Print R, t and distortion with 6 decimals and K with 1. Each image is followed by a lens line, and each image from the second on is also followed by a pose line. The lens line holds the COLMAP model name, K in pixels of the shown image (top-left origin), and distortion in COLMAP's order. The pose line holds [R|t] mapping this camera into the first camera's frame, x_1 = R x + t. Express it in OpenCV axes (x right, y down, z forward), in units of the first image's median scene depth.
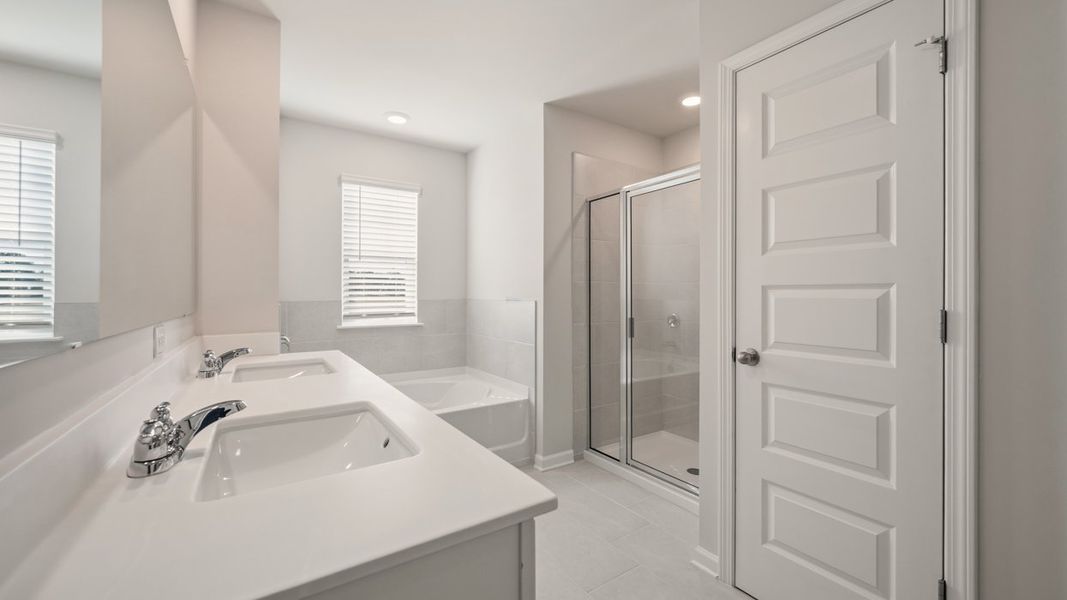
lens RADIAL K [[420.4, 0, 538.1], [0, 420.4, 295.2], [0, 0, 1]] dist [-0.000057, -0.001428]
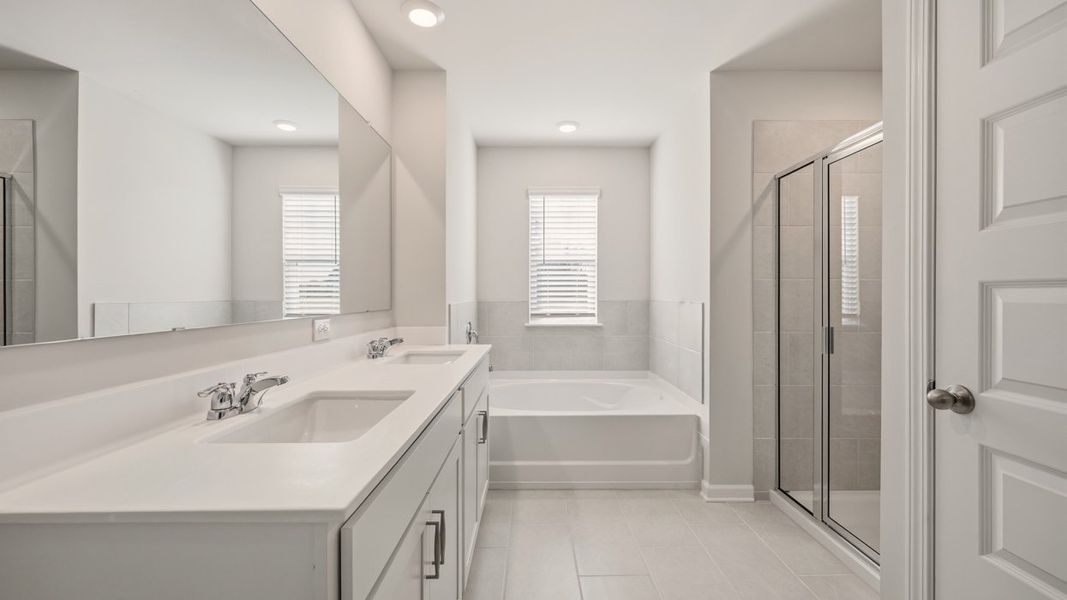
lens RADIAL K [[420.4, 0, 534.2], [0, 420.4, 297.5], [0, 0, 1]] dist [-0.000057, -0.001428]
pose [[0.831231, 0.002043, -0.555924, 0.179805], [0.000633, 0.999989, 0.004621, -0.001801], [0.555927, -0.004193, 0.831220, 0.084269]]
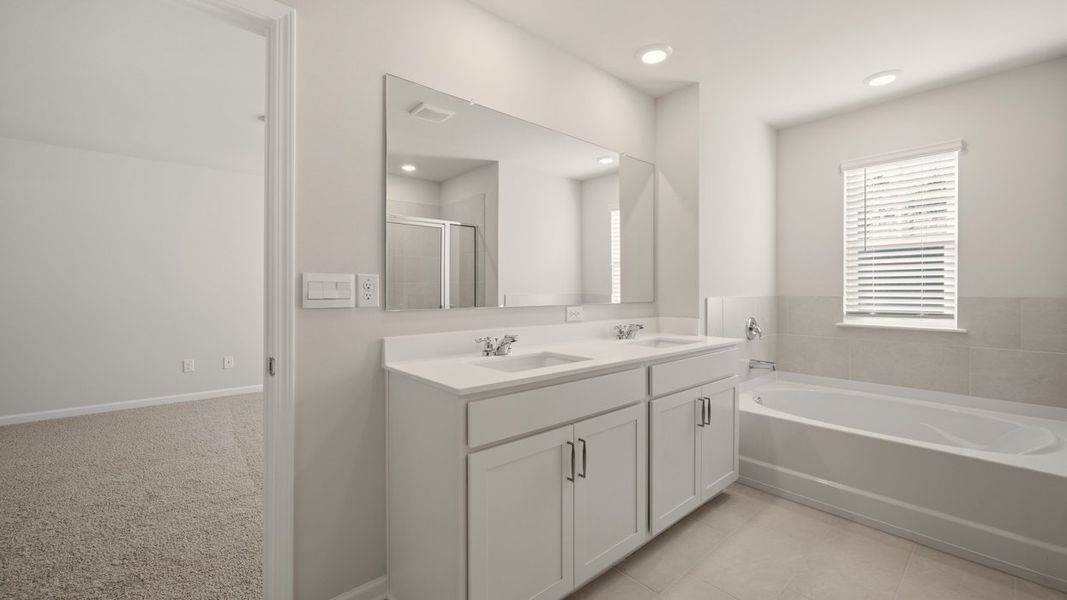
lens RADIAL K [[420.4, 0, 533.5], [0, 420.4, 292.0], [0, 0, 1]] dist [-0.000057, -0.001428]
pose [[0.124925, 0.004571, -0.992156, 0.411705], [0.000883, 0.999988, 0.004718, -0.002524], [0.992166, -0.001465, 0.124920, 0.208734]]
